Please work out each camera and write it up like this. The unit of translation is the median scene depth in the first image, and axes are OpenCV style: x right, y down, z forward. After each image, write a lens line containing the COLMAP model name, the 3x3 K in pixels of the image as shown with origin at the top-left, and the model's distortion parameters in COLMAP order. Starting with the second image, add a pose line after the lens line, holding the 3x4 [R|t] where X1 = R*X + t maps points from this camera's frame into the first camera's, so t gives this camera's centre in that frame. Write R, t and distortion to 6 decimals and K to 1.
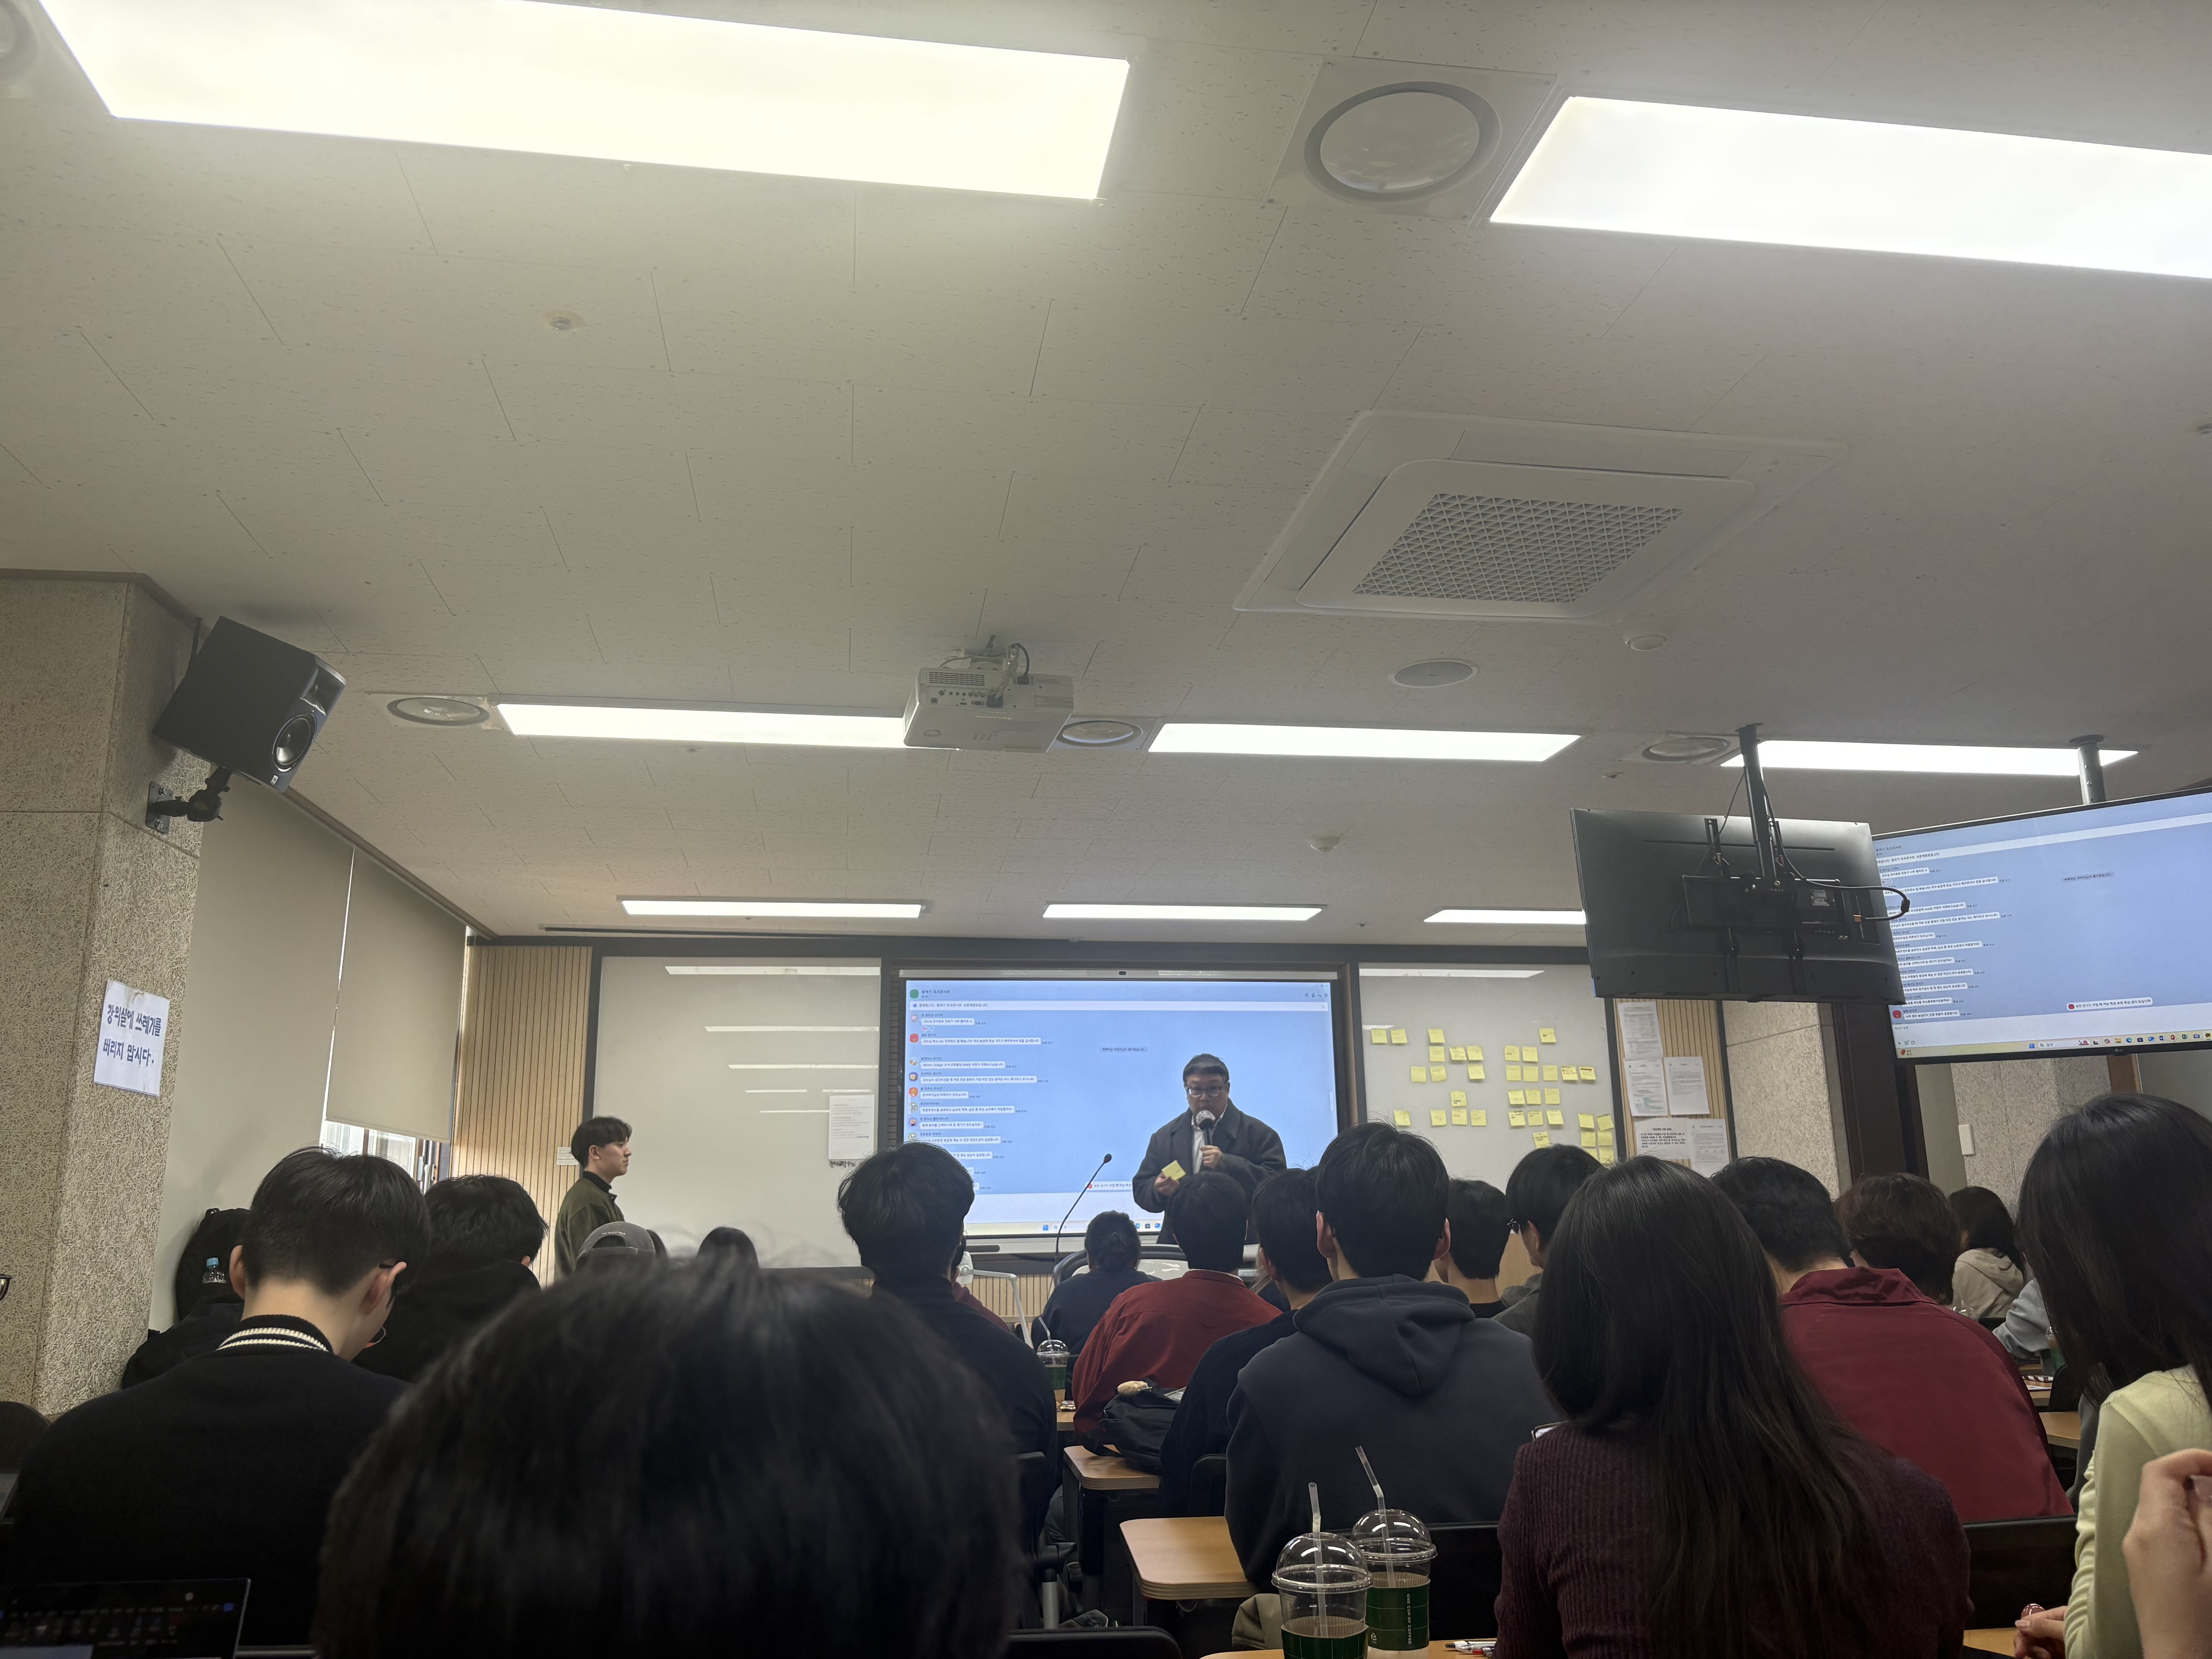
lens RADIAL K [[1690.7, 0, 1107.5], [0, 1690.7, 823.7], [0, 0, 1]] dist [0.038399, -0.029191]
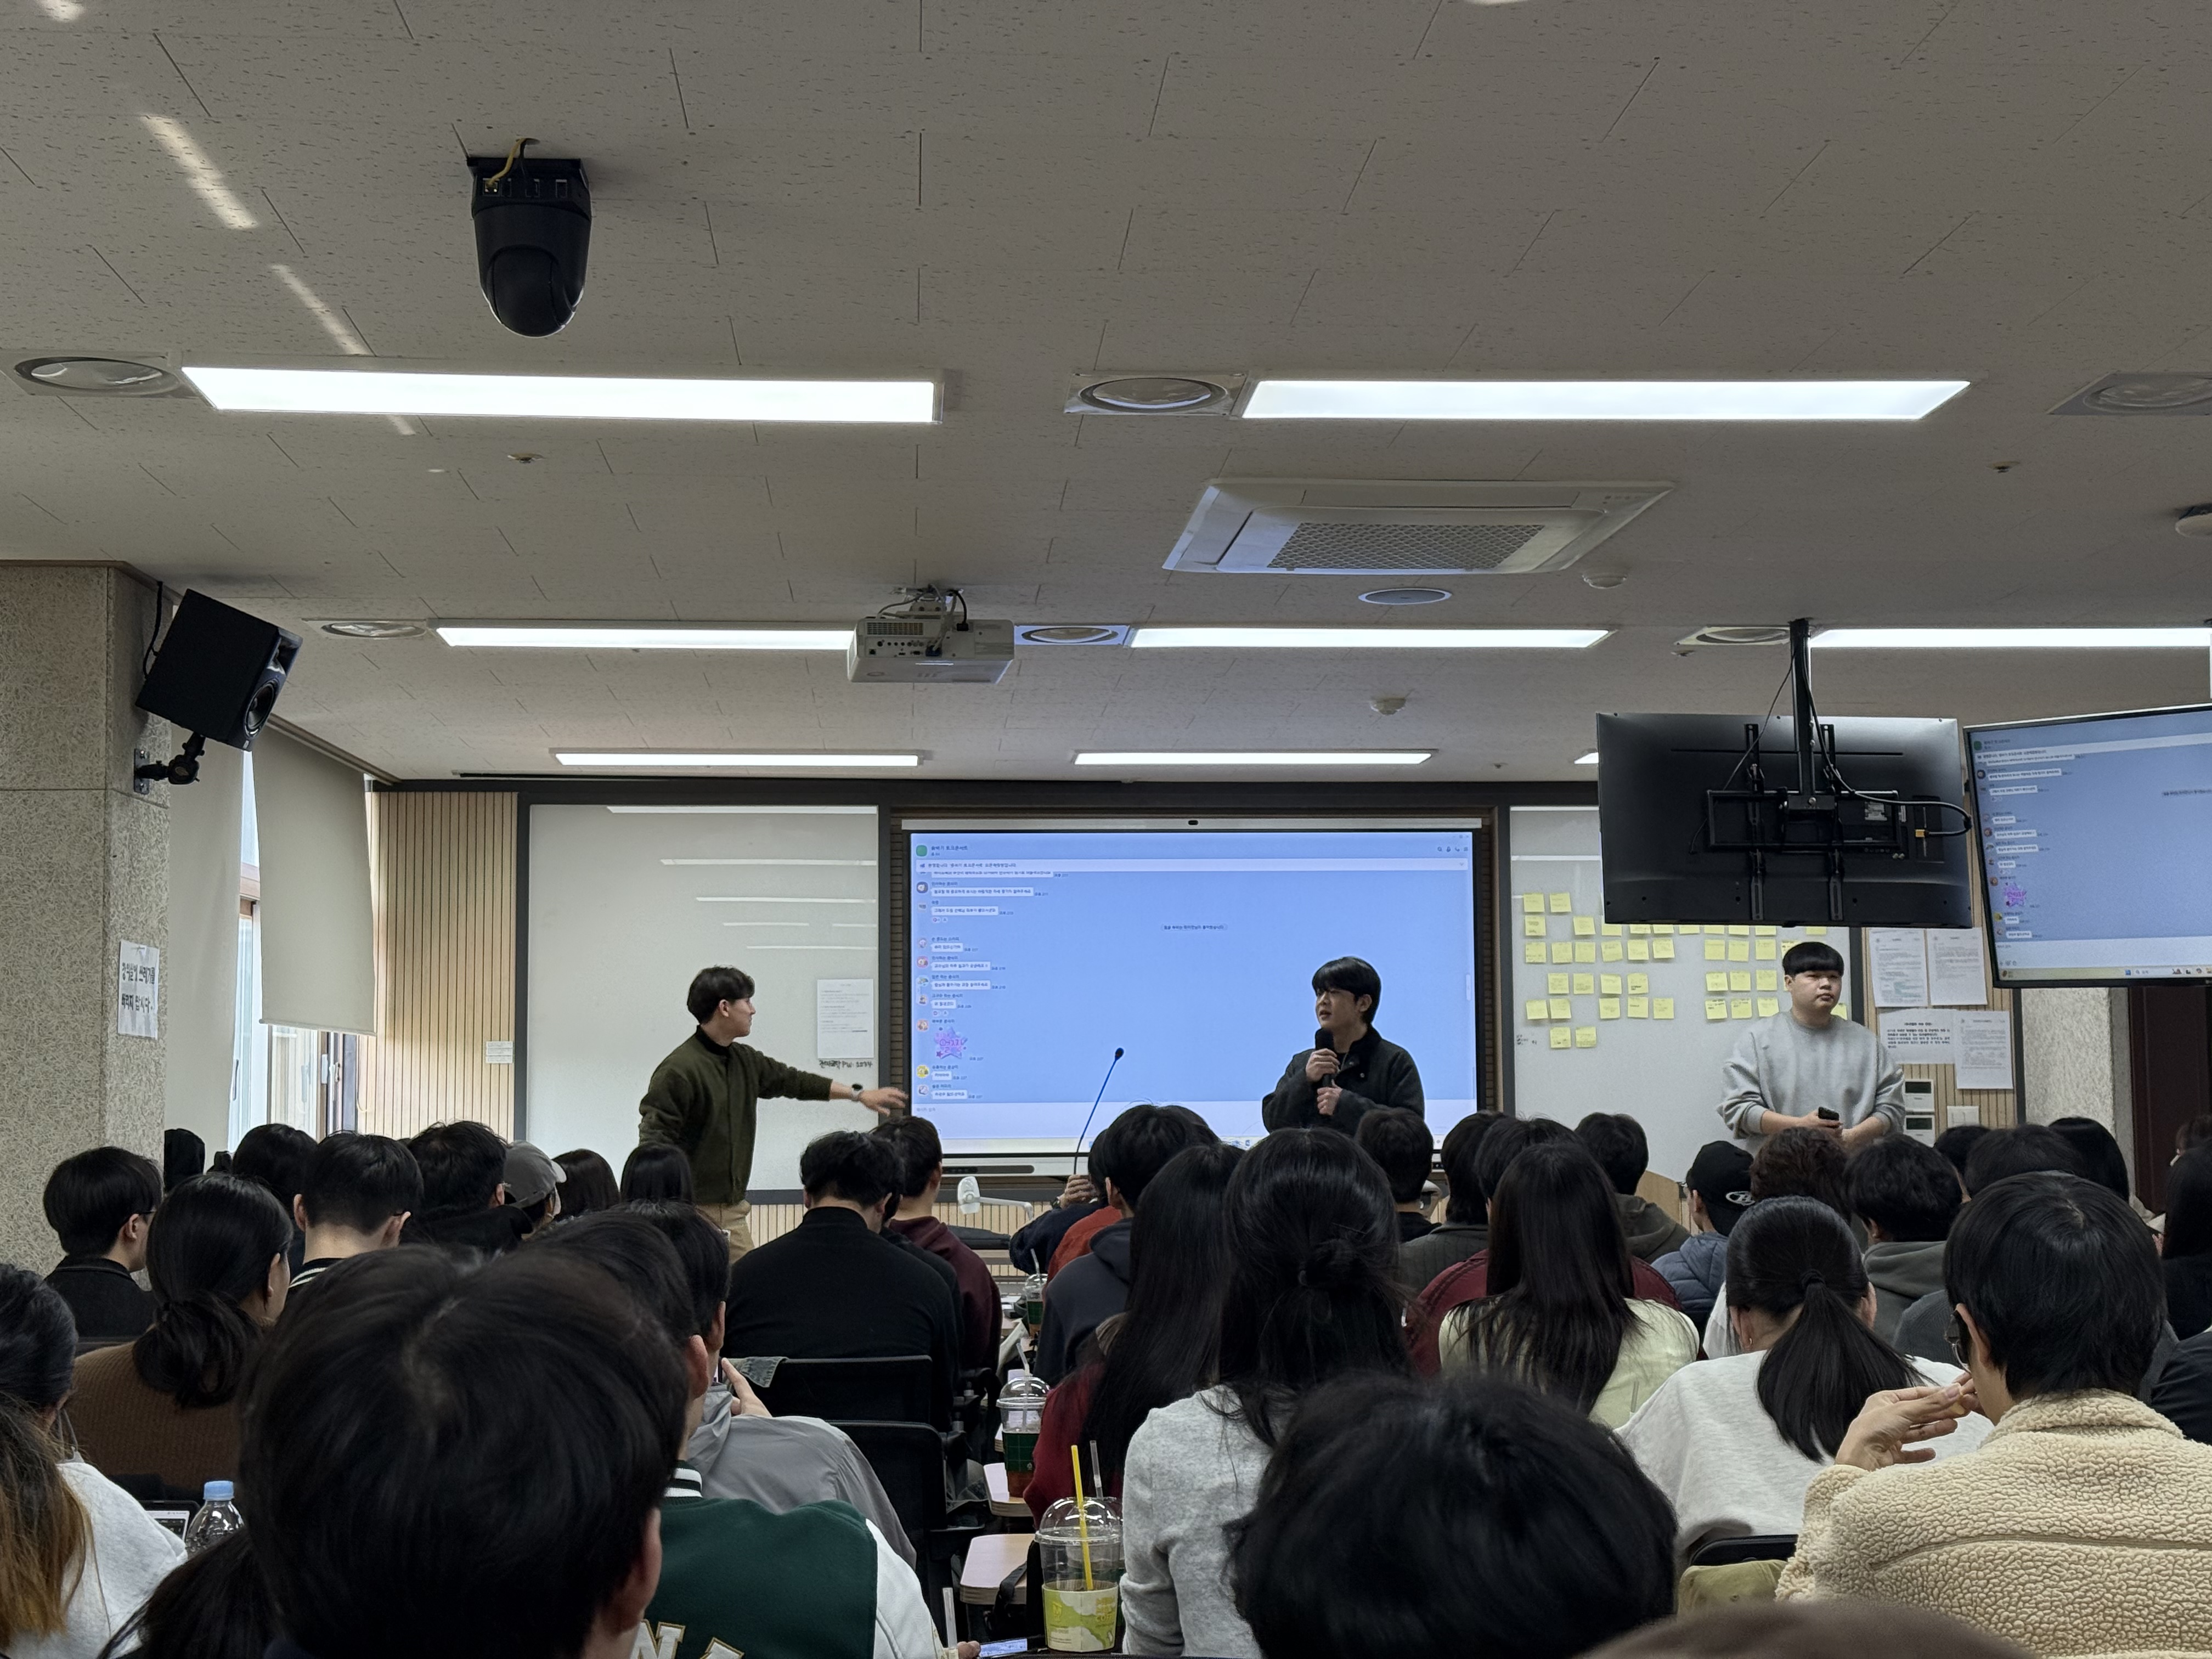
lens RADIAL K [[3080.6, 0, 1099.4], [0, 3080.6, 844.2], [0, 0, 1]] dist [0.116040, 0.000000]
pose [[0.995775, 0.002254, -0.091799, 0.160863], [0.011485, 0.988791, 0.148864, -0.186626], [0.091106, -0.149289, 0.984587, -0.647758]]
